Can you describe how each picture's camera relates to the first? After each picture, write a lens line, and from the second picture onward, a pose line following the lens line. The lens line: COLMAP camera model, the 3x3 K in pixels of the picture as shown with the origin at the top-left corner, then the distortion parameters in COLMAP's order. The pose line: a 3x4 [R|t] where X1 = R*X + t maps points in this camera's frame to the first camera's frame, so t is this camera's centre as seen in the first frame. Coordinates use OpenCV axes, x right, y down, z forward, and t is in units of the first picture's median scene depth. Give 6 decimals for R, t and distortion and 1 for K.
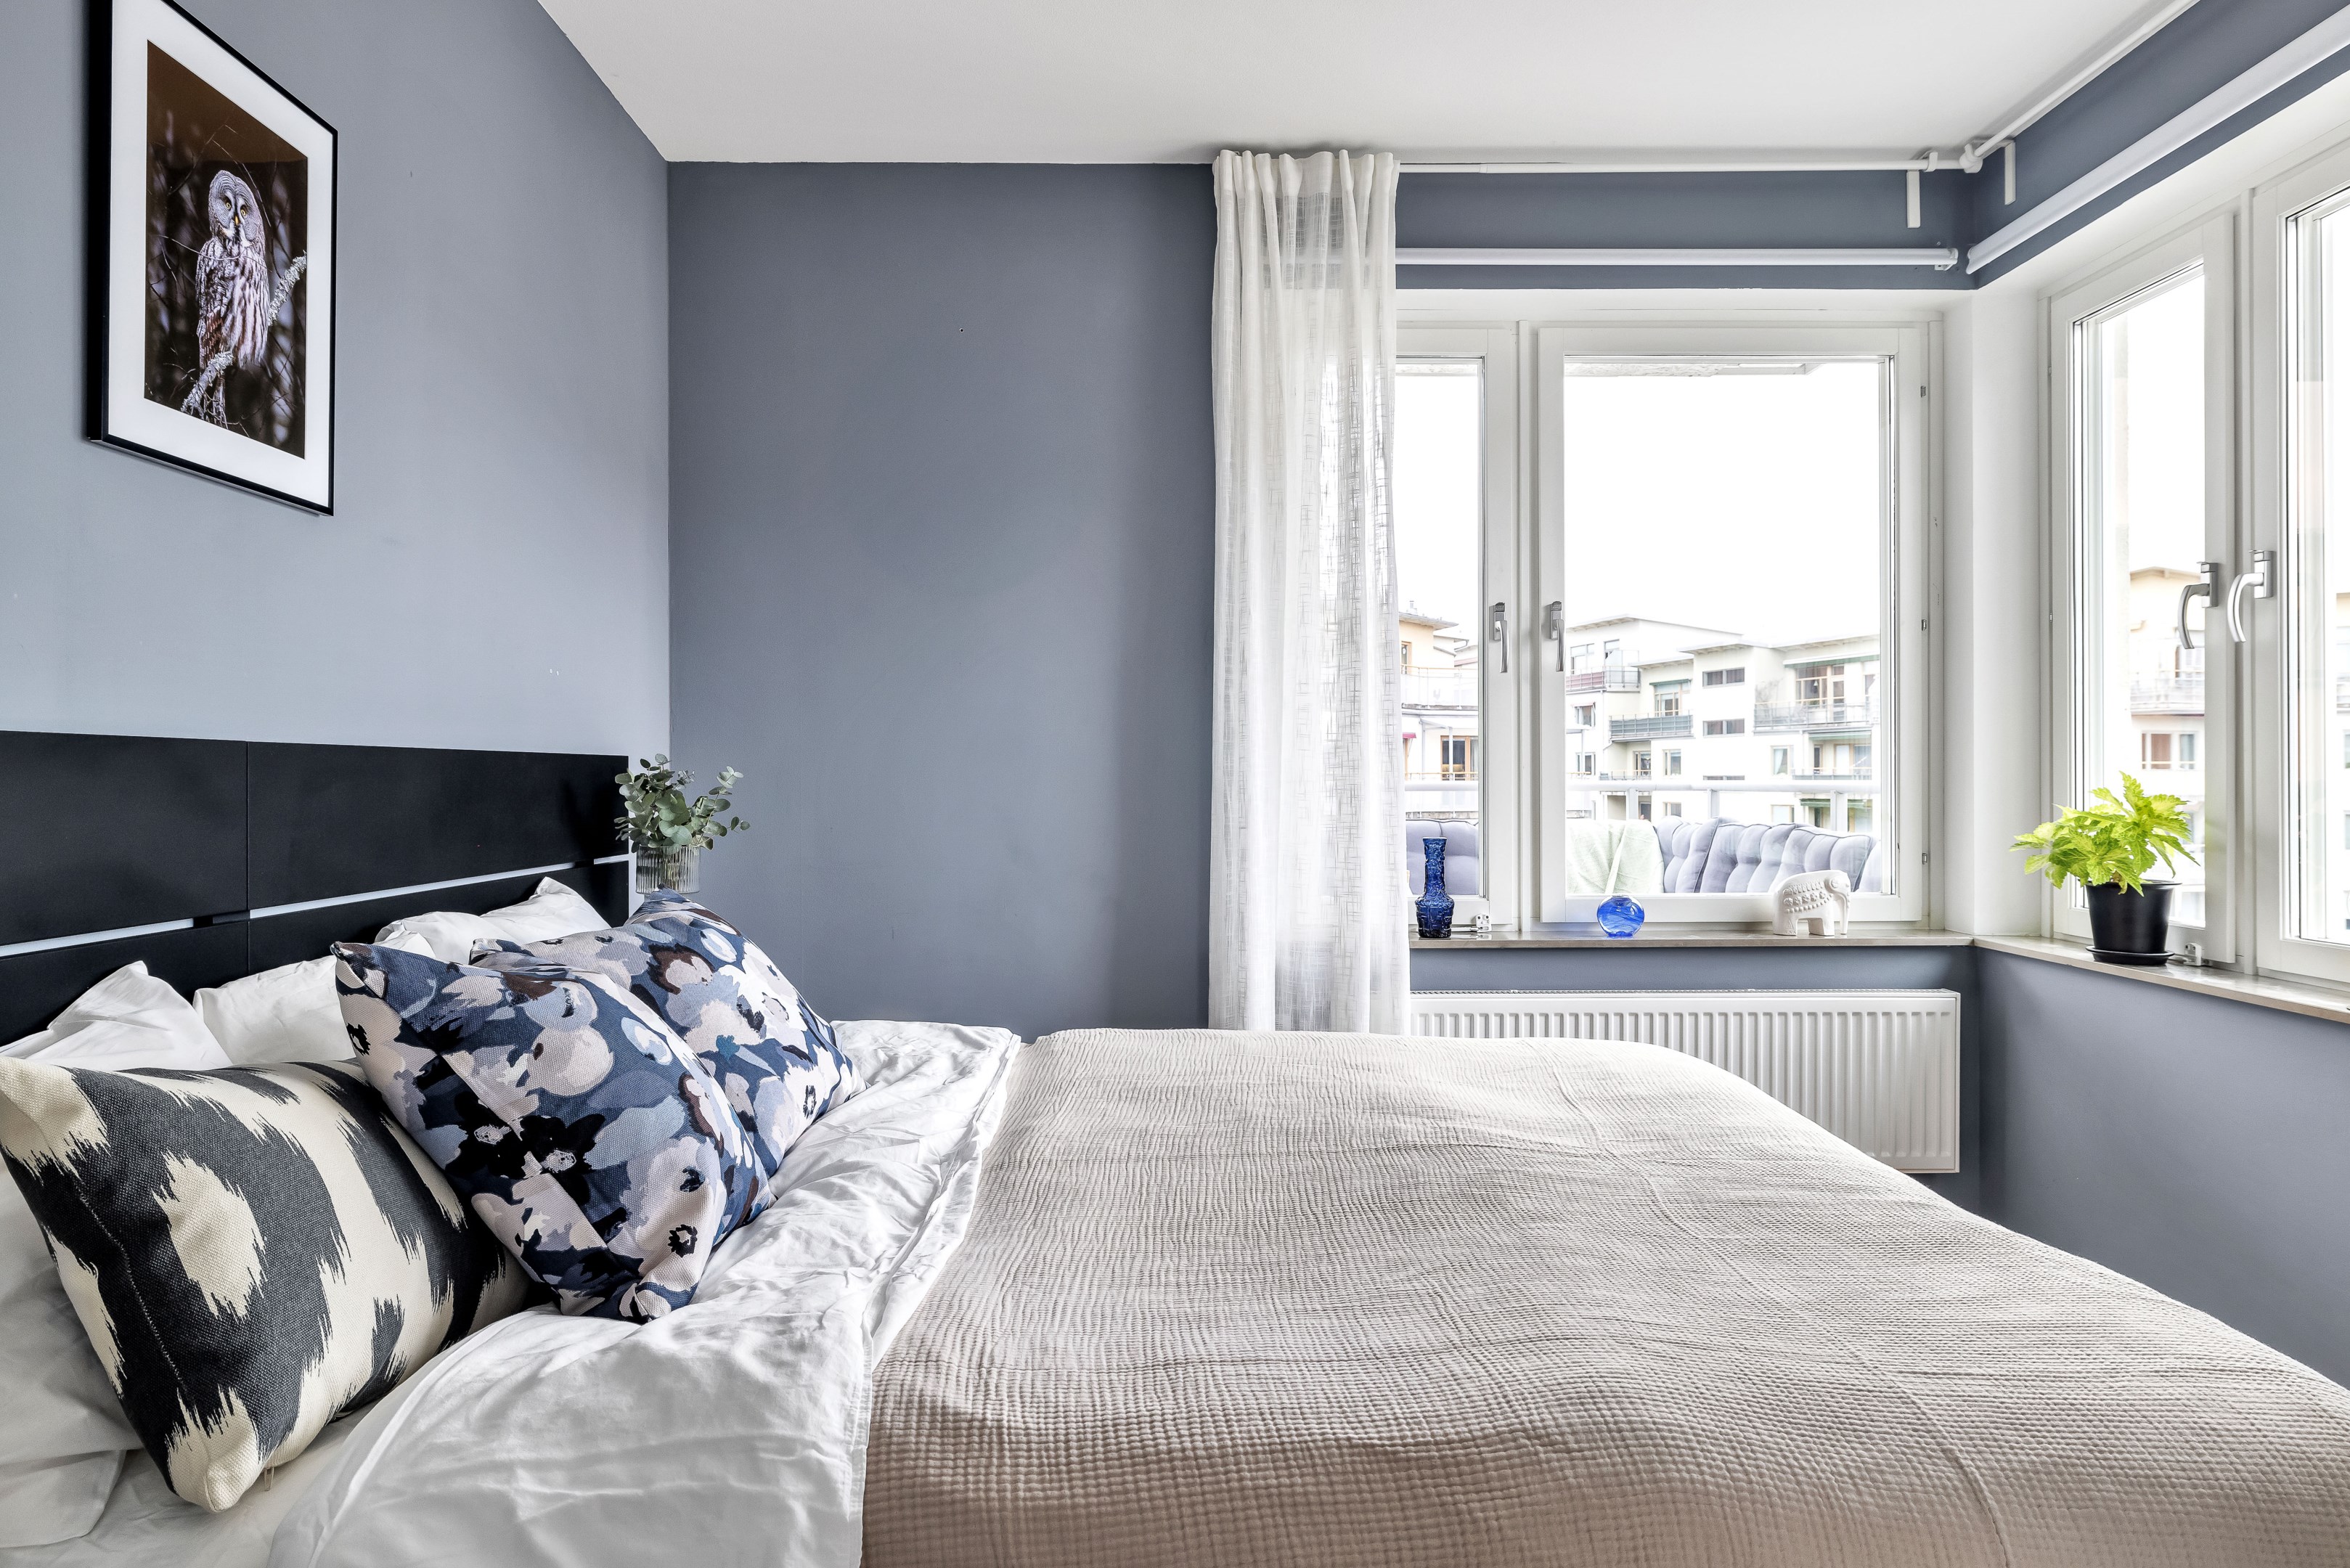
lens RADIAL K [[1405.6, 0, 1194.8], [0, 1405.6, 779.2], [0, 0, 1]] dist [-0.001483, -0.001036]
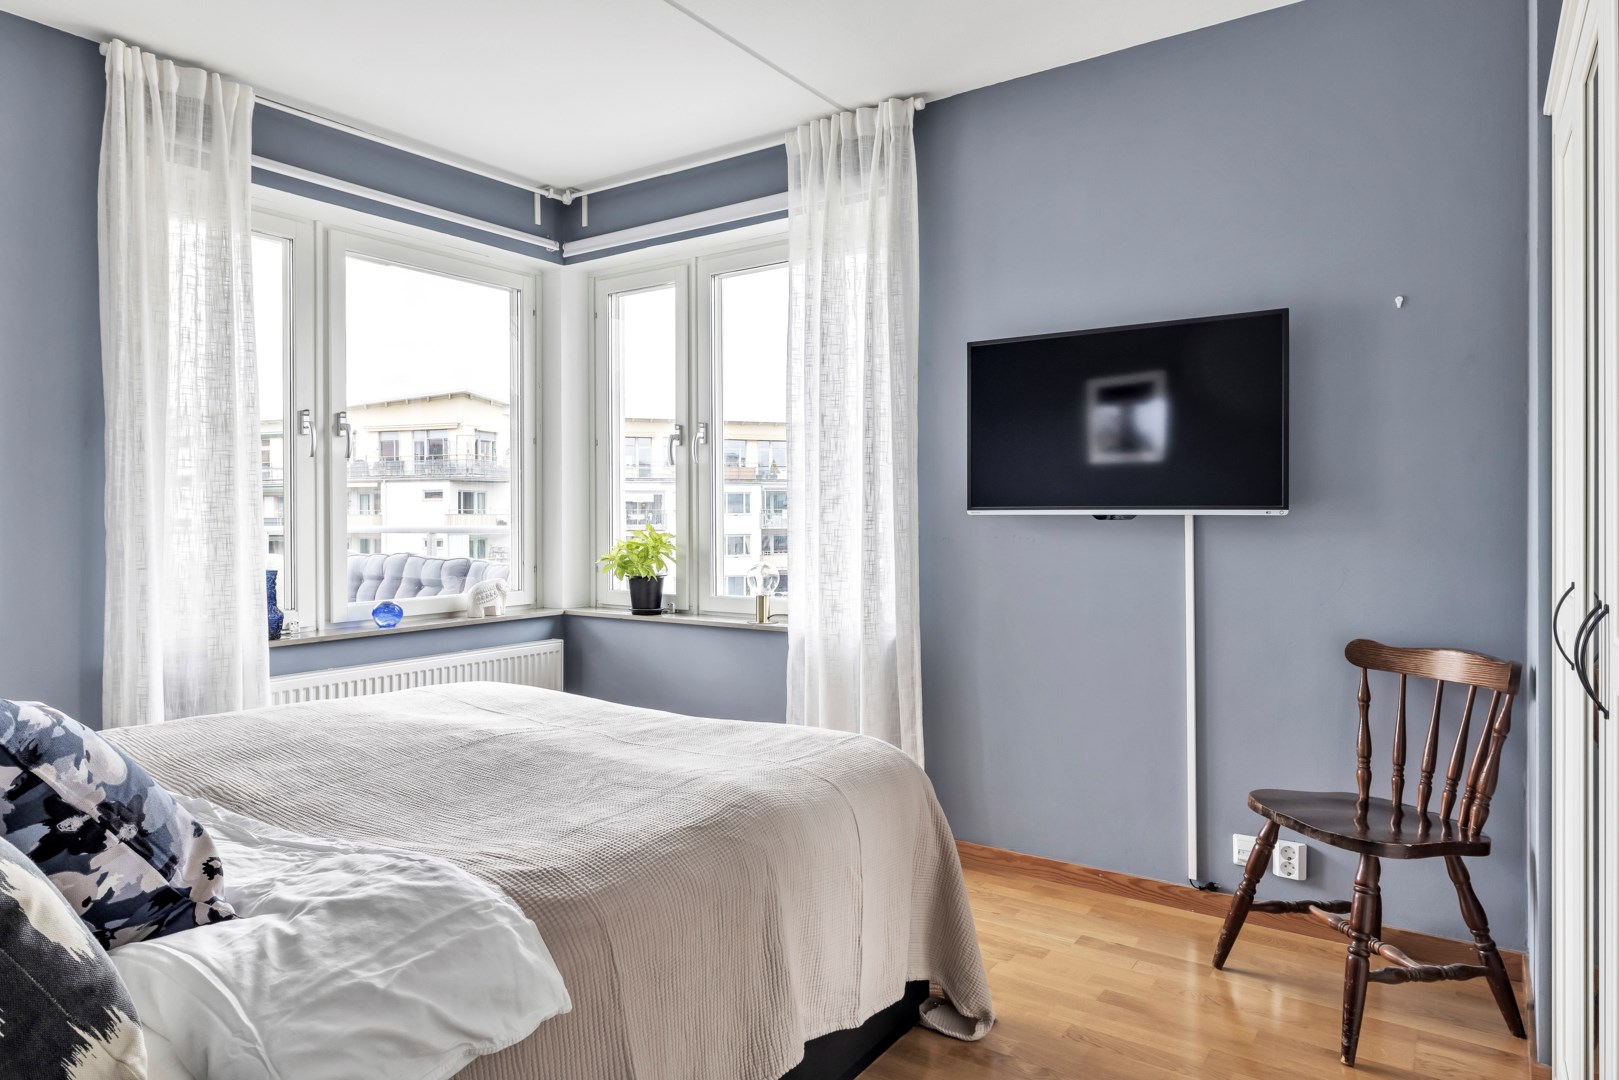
lens RADIAL K [[1009.2, 0, 792.2], [0, 1009.2, 524.2], [0, 0, 1]] dist [-0.000208, -0.003609]
pose [[0.577658, -0.008773, 0.816232, -0.393964], [0.004646, 0.999961, 0.007460, -0.011466], [-0.816266, -0.000517, 0.577677, -0.032082]]
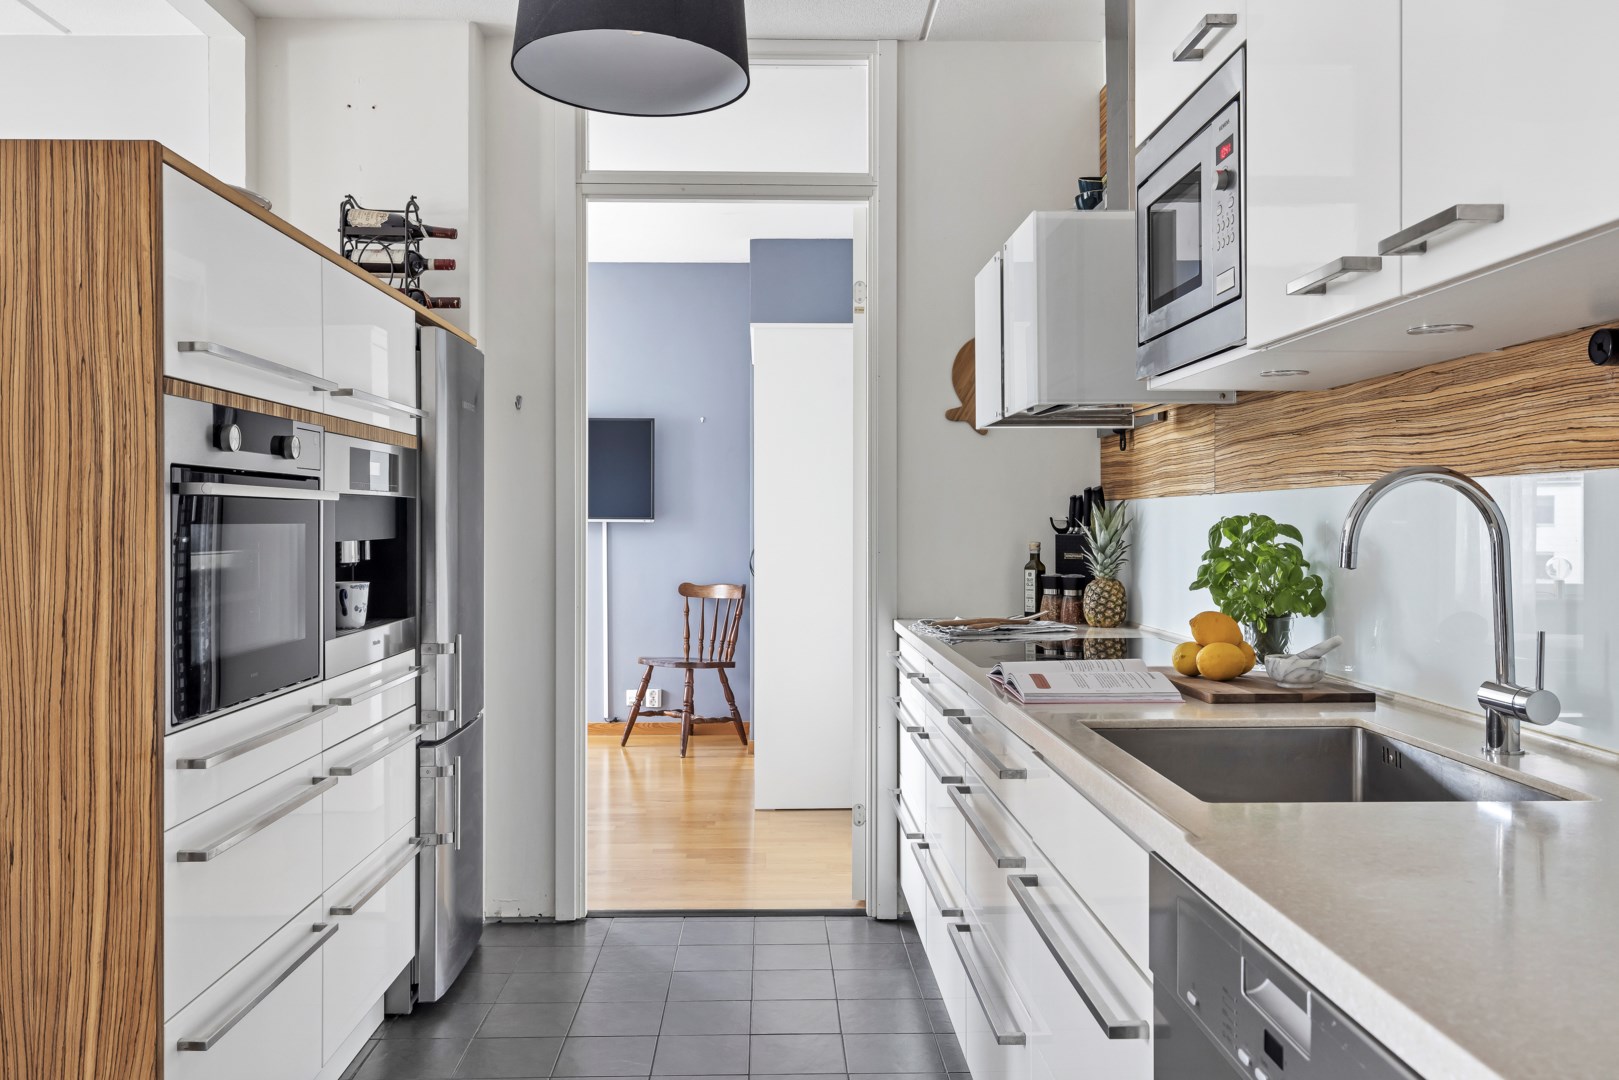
lens RADIAL K [[1273.6, 0, 810.1], [0, 1273.6, 523.5], [0, 0, 1]] dist [-0.004996, 0.010647]
pose [[-0.009067, 0.000395, 0.999959, -0.606569], [0.001588, 0.999999, -0.000380, -0.010800], [-0.999958, 0.001584, -0.009068, -0.048715]]
